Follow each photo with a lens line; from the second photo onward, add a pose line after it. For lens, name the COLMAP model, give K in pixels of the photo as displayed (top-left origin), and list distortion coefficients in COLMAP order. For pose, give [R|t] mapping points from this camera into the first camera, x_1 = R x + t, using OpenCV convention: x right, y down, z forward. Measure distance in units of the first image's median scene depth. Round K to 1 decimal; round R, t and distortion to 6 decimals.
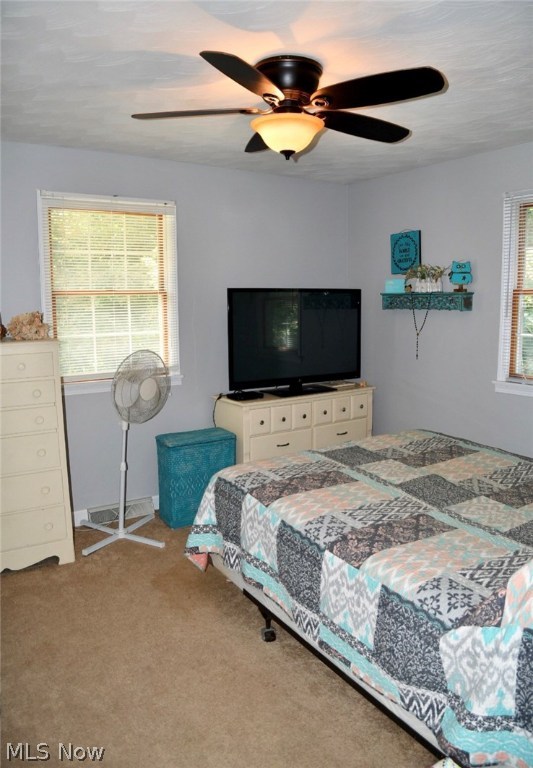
lens RADIAL K [[567.7, 0, 266.5], [0, 567.7, 384.0], [0, 0, 1]] dist [-0.097534, -0.002525]
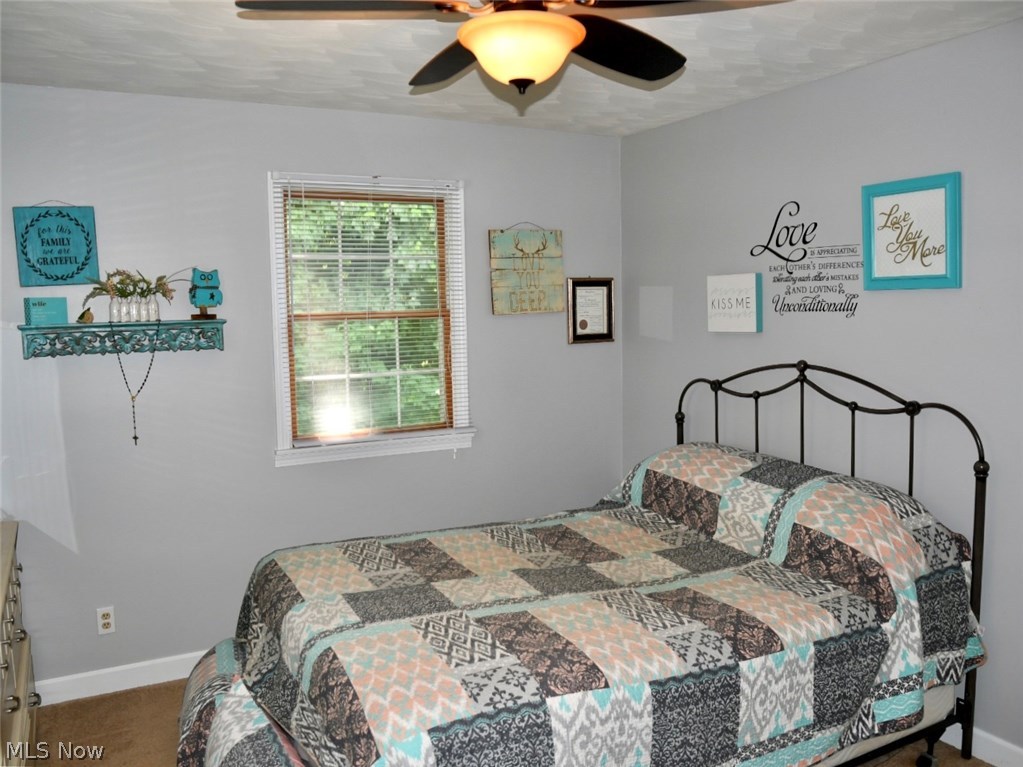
lens RADIAL K [[833.3, 0, 511.5], [0, 833.3, 383.5], [0, 0, 1]] dist [-0.090116, 0.000662]
pose [[0.079686, -0.089767, 0.992770, -0.724276], [0.161067, 0.984009, 0.076047, -0.154160], [-0.983721, 0.153843, 0.092870, 0.841259]]
